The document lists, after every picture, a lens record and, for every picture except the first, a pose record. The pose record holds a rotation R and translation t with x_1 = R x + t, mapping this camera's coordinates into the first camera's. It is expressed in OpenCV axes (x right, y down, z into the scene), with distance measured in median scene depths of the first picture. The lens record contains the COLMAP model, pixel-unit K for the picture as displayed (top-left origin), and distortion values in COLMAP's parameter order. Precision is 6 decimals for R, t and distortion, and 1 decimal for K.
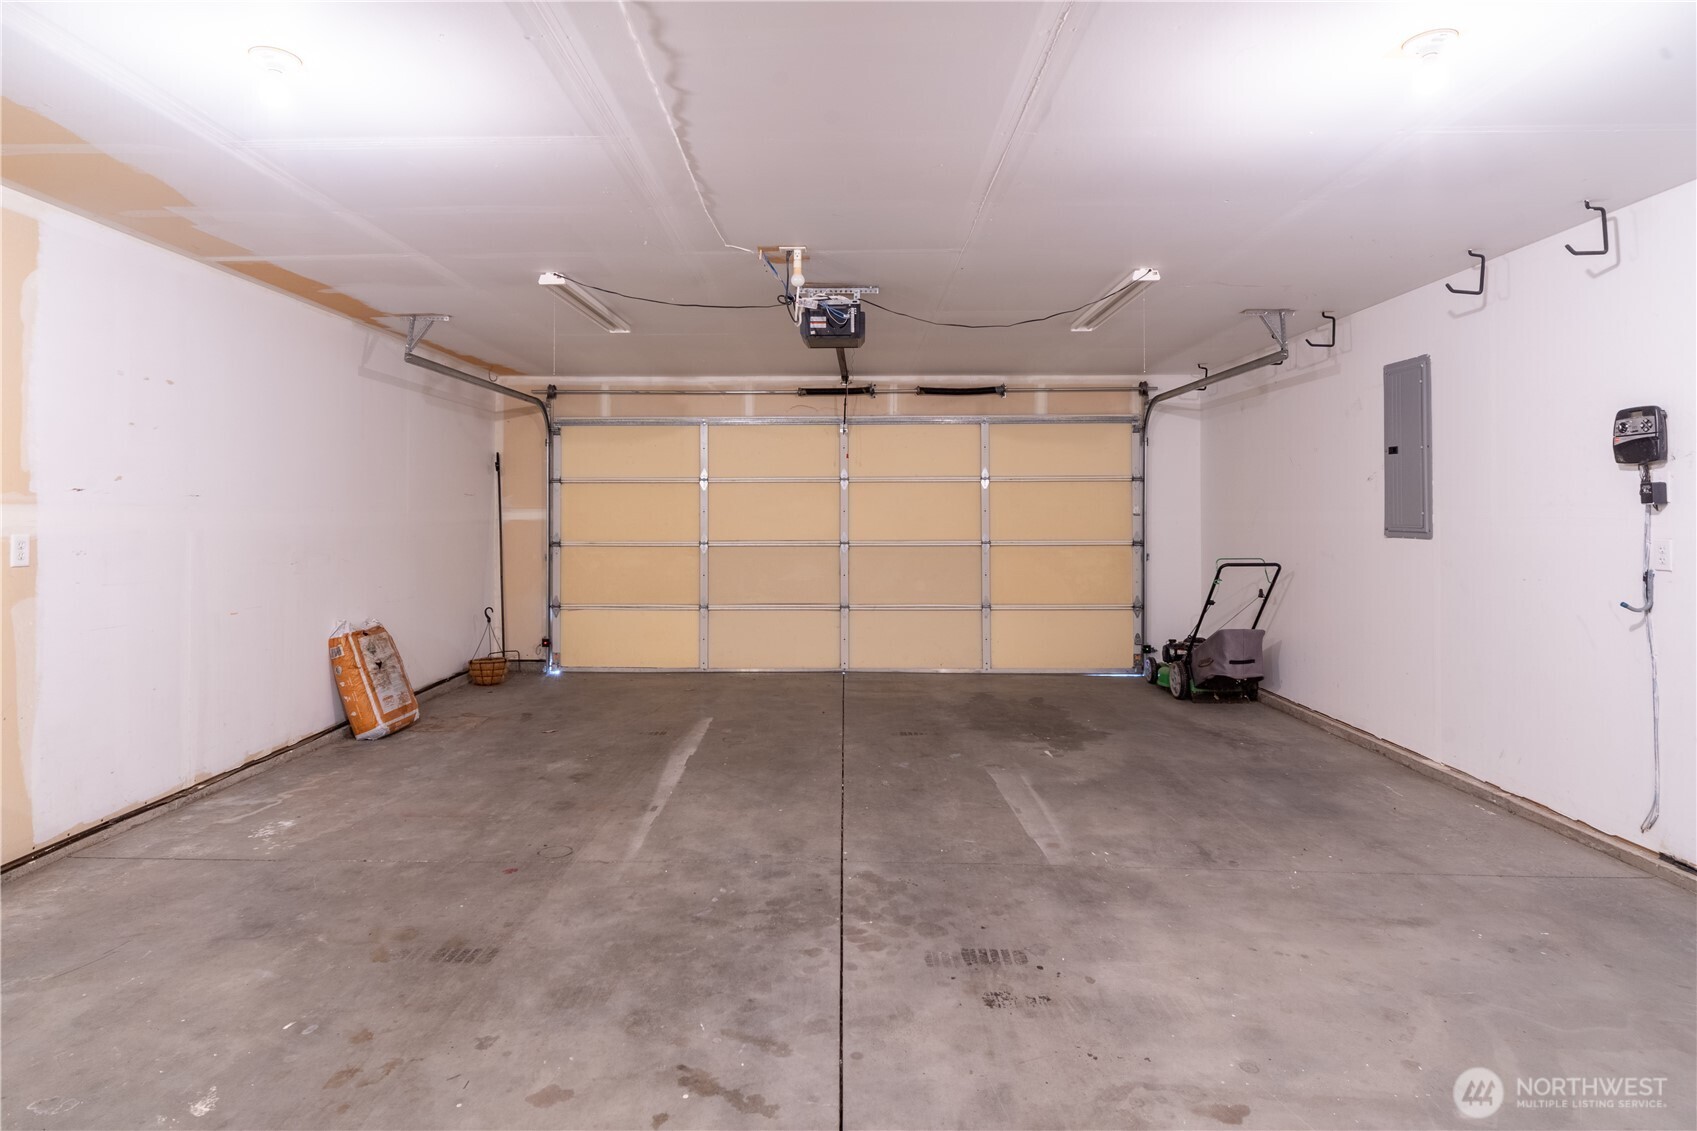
lens RADIAL K [[894.1, 0, 848.5], [0, 894.1, 565.5], [0, 0, 1]] dist [-0.004636, 0.000118]
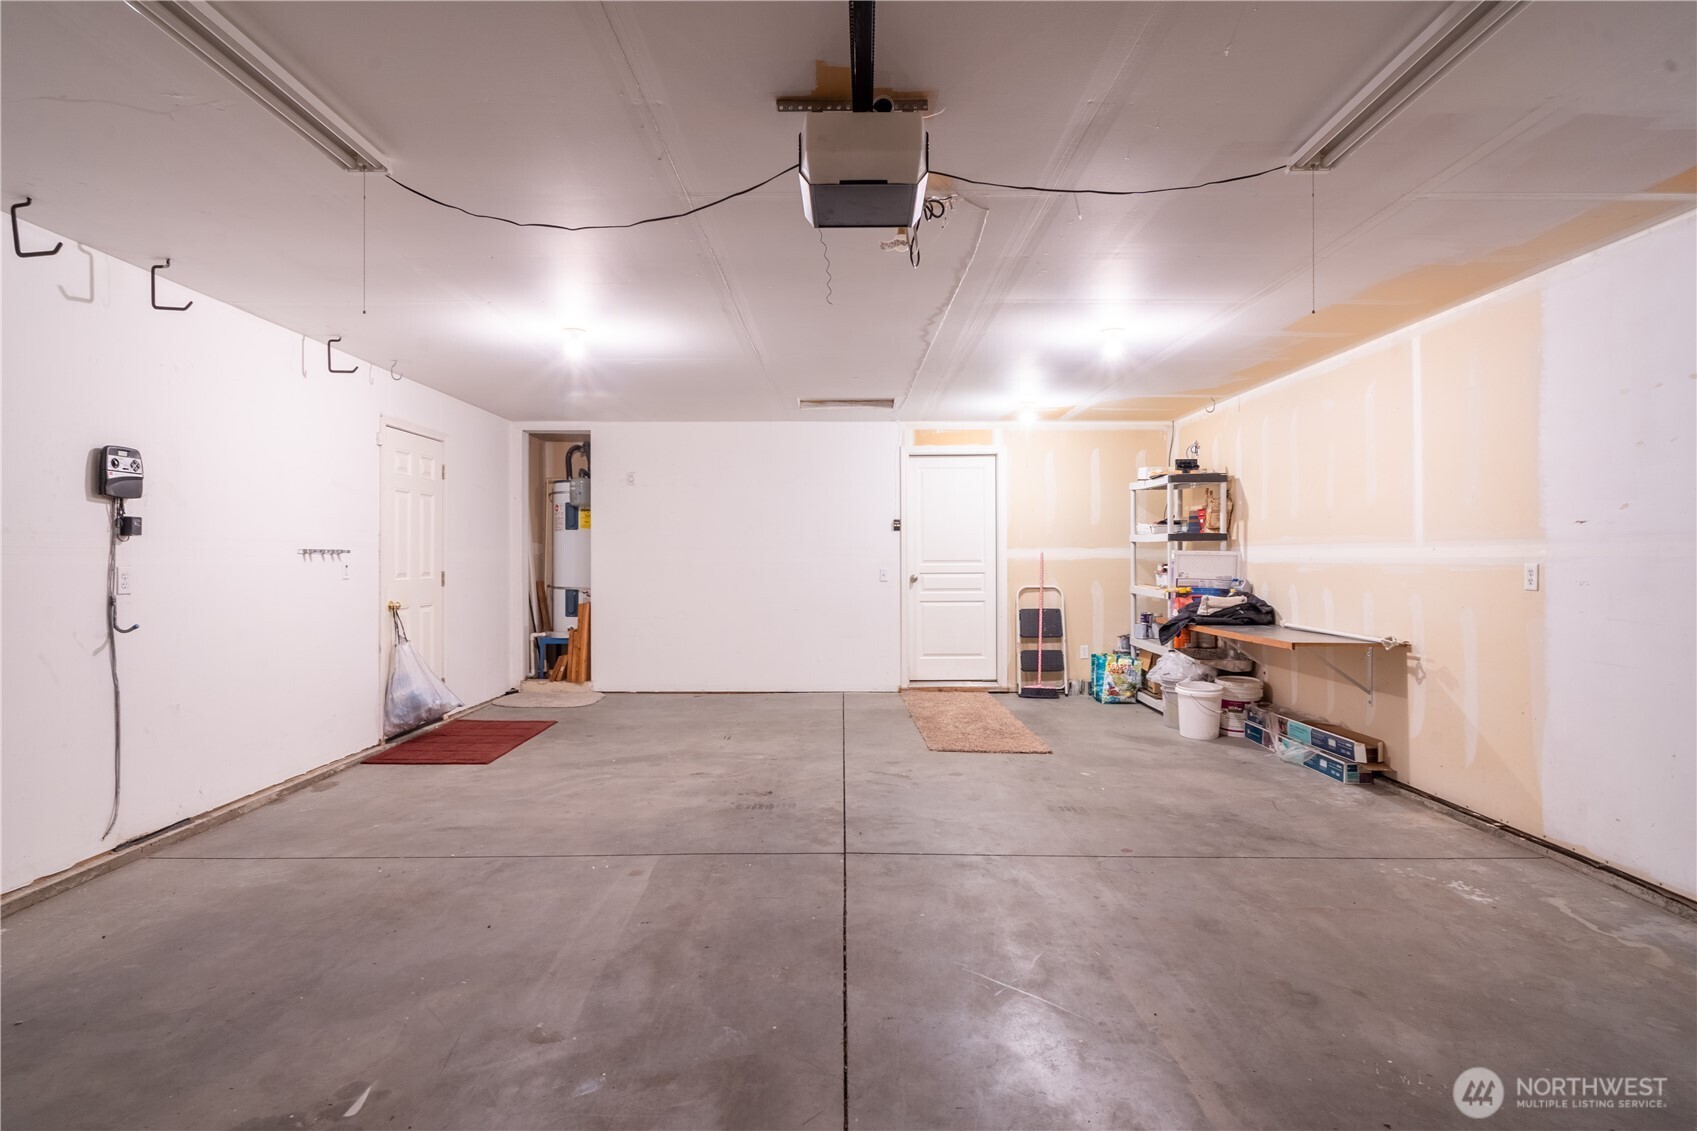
lens RADIAL K [[889.2, 0, 843.5], [0, 889.2, 564.6], [0, 0, 1]] dist [0.002645, -0.001137]
pose [[-0.999999, -0.001188, -0.000061, -0.005124], [-0.001189, 0.998395, 0.056630, -0.107486], [-0.000006, 0.056630, -0.998395, 2.344816]]
